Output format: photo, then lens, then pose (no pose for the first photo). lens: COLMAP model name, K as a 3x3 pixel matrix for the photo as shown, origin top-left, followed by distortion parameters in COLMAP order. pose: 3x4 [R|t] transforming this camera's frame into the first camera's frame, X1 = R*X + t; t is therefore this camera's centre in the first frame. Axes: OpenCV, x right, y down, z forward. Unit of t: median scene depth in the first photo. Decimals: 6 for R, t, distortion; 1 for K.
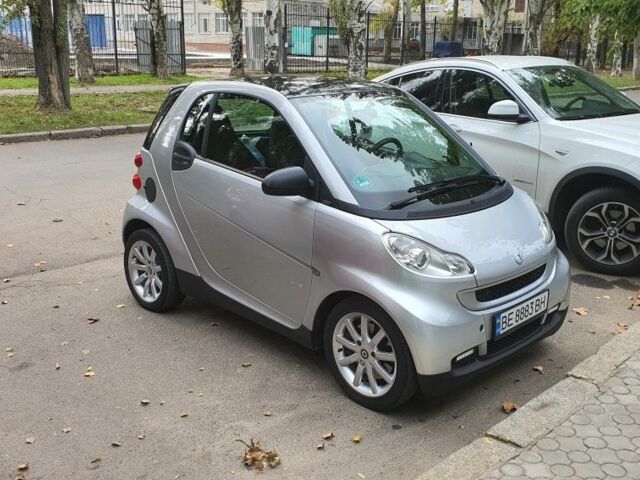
lens RADIAL K [[638.1, 0, 317.3], [0, 638.1, 237.9], [0, 0, 1]] dist [0.130110, -0.317362]
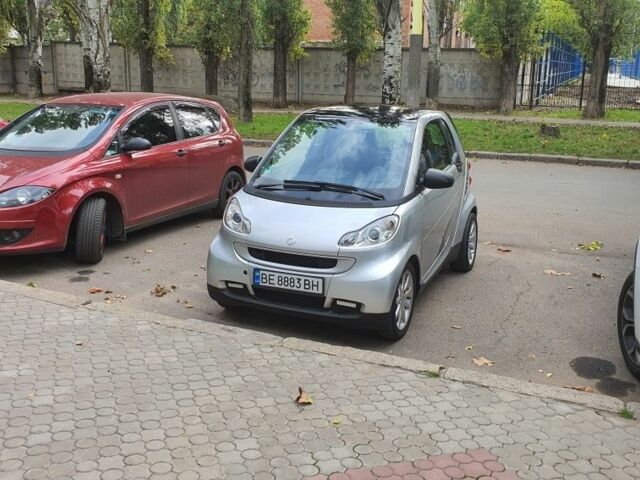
lens RADIAL K [[638.1, 0, 317.3], [0, 638.1, 237.9], [0, 0, 1]] dist [0.130110, -0.317362]
pose [[0.386560, 0.222267, -0.895080, 1.537815], [-0.266964, 0.955942, 0.122086, -0.150162], [0.882781, 0.191761, 0.428866, 0.487494]]
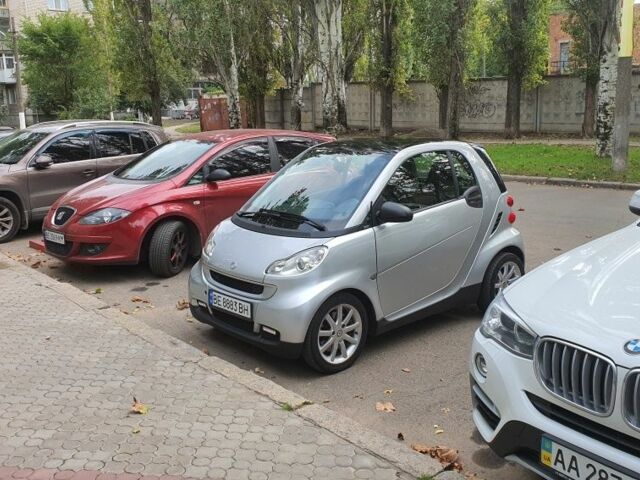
lens RADIAL K [[638.1, 0, 317.3], [0, 638.1, 237.9], [0, 0, 1]] dist [0.130110, -0.317362]
pose [[-0.023466, 0.187601, -0.981965, 1.699712], [-0.260350, 0.947197, 0.187180, -0.339389], [0.965229, 0.260047, 0.026615, 1.142061]]
